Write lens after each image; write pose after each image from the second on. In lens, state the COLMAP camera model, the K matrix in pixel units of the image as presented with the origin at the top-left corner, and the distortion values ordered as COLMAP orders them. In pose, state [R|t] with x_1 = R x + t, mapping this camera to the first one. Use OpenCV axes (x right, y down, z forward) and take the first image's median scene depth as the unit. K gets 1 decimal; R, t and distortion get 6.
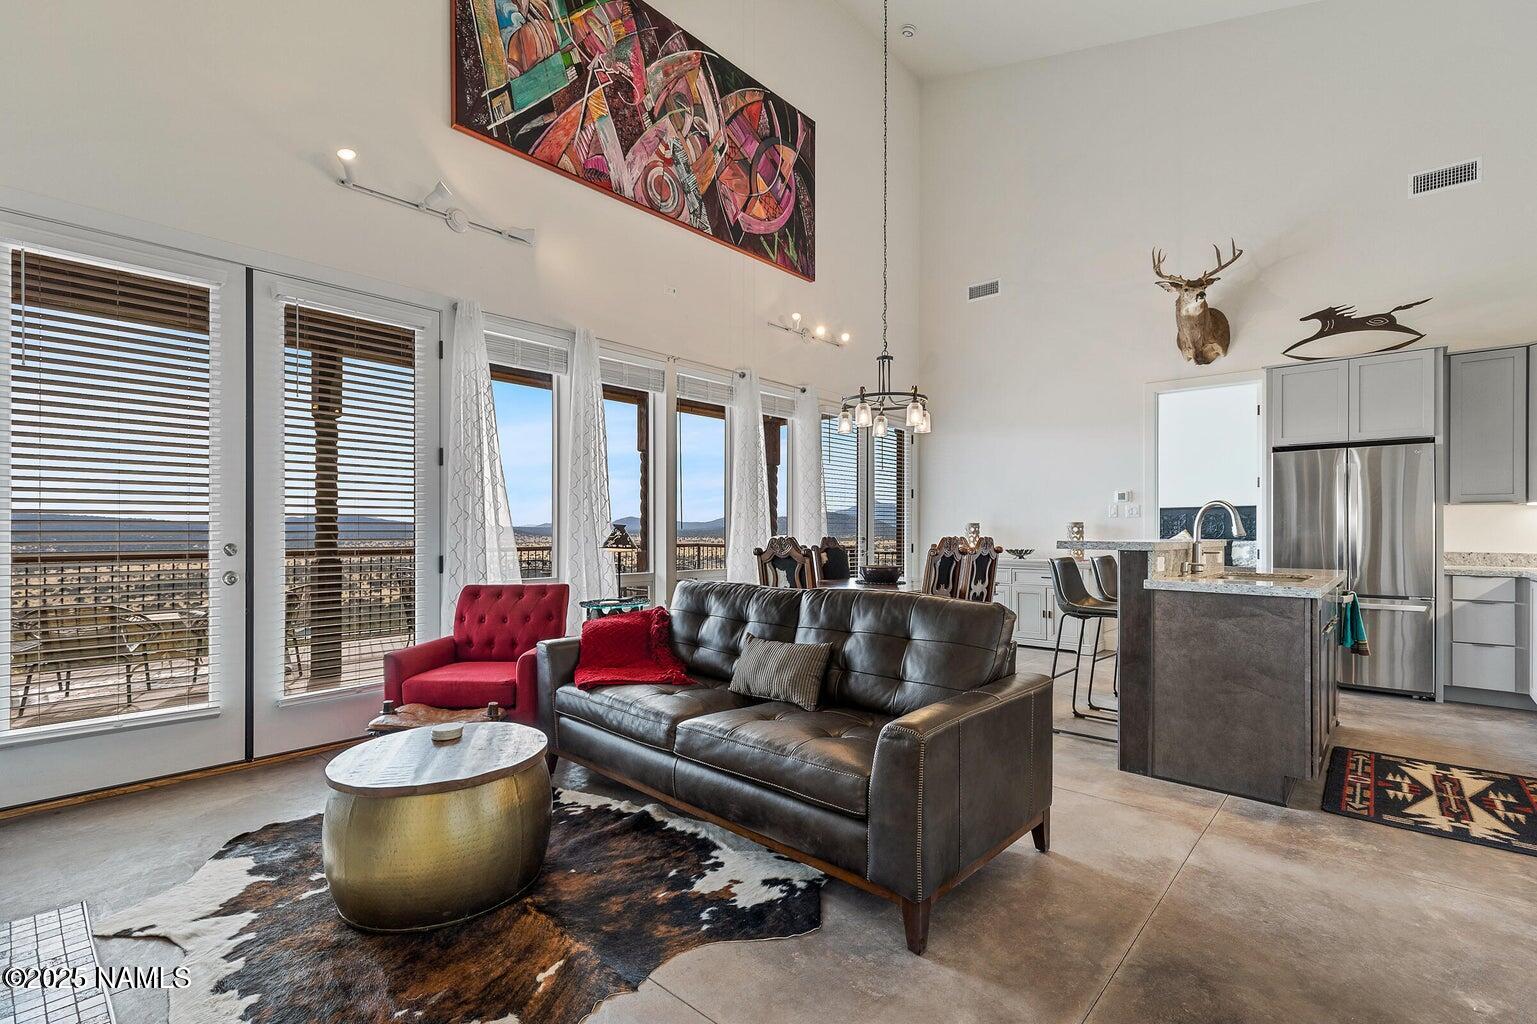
lens RADIAL K [[694.2, 0, 773.9], [0, 694.2, 522.4], [0, 0, 1]] dist [0.008729, -0.000955]
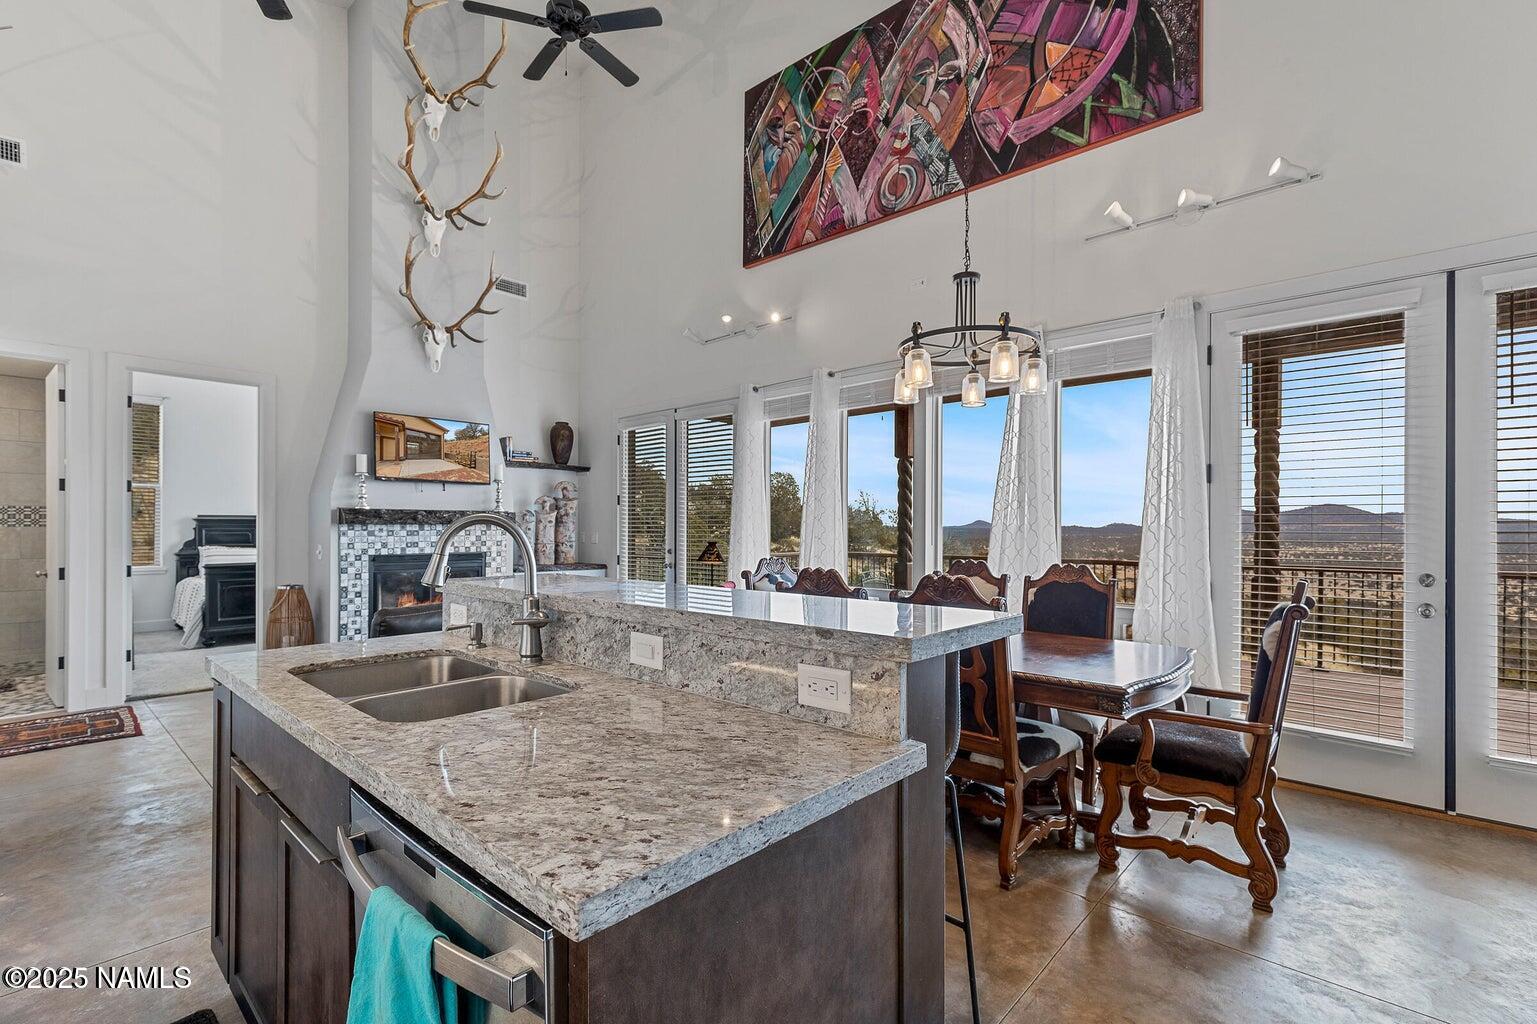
lens RADIAL K [[694.2, 0, 774.1], [0, 694.2, 524.3], [0, 0, 1]] dist [0.008729, -0.000955]
pose [[-0.007504, -0.019660, -0.999779, 0.765012], [-0.004313, 0.999798, -0.019628, -0.003765], [0.999963, 0.004164, -0.007587, 0.836504]]
